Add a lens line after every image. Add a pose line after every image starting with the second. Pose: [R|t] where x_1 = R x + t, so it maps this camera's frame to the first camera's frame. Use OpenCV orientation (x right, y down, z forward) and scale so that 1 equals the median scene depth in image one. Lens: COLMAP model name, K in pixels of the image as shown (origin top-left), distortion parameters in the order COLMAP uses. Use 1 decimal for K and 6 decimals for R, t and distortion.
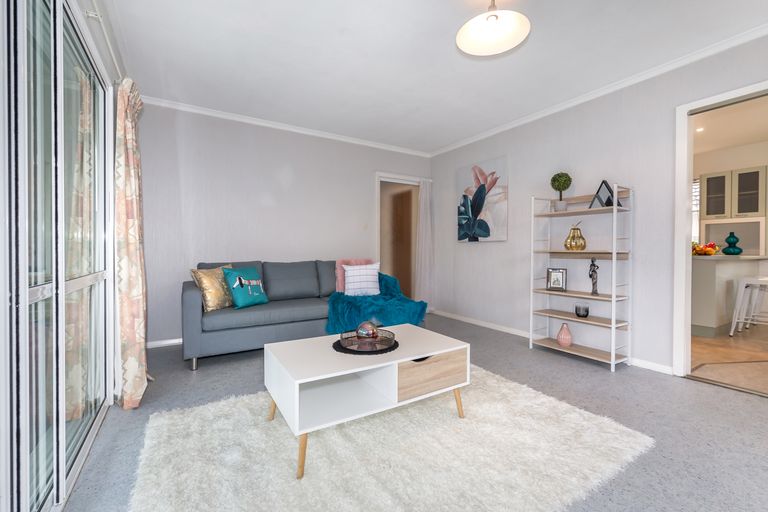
lens RADIAL K [[327.6, 0, 383.3], [0, 327.6, 251.0], [0, 0, 1]] dist [-0.000828, -0.000264]
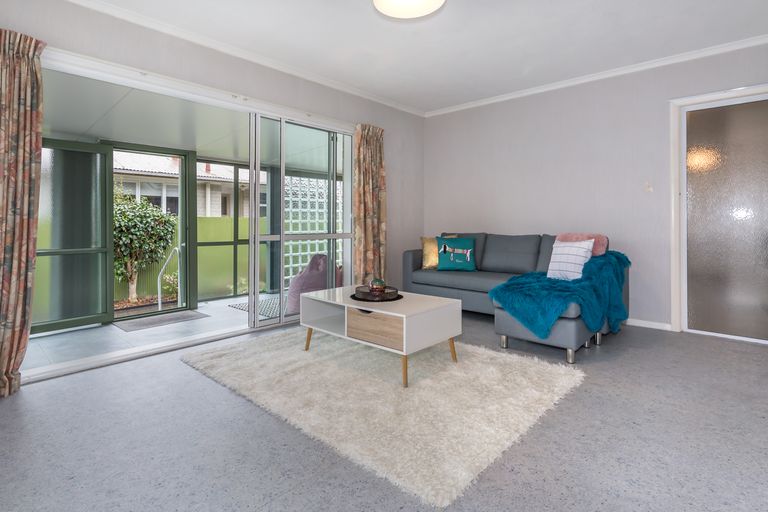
lens RADIAL K [[395.9, 0, 382.3], [0, 395.9, 222.8], [0, 0, 1]] dist [-0.001416, -0.000061]
pose [[0.261546, -0.002041, -0.965189, 0.870017], [-0.006543, 0.999971, -0.003887, 0.005003], [0.965169, 0.007332, 0.261525, 0.377973]]
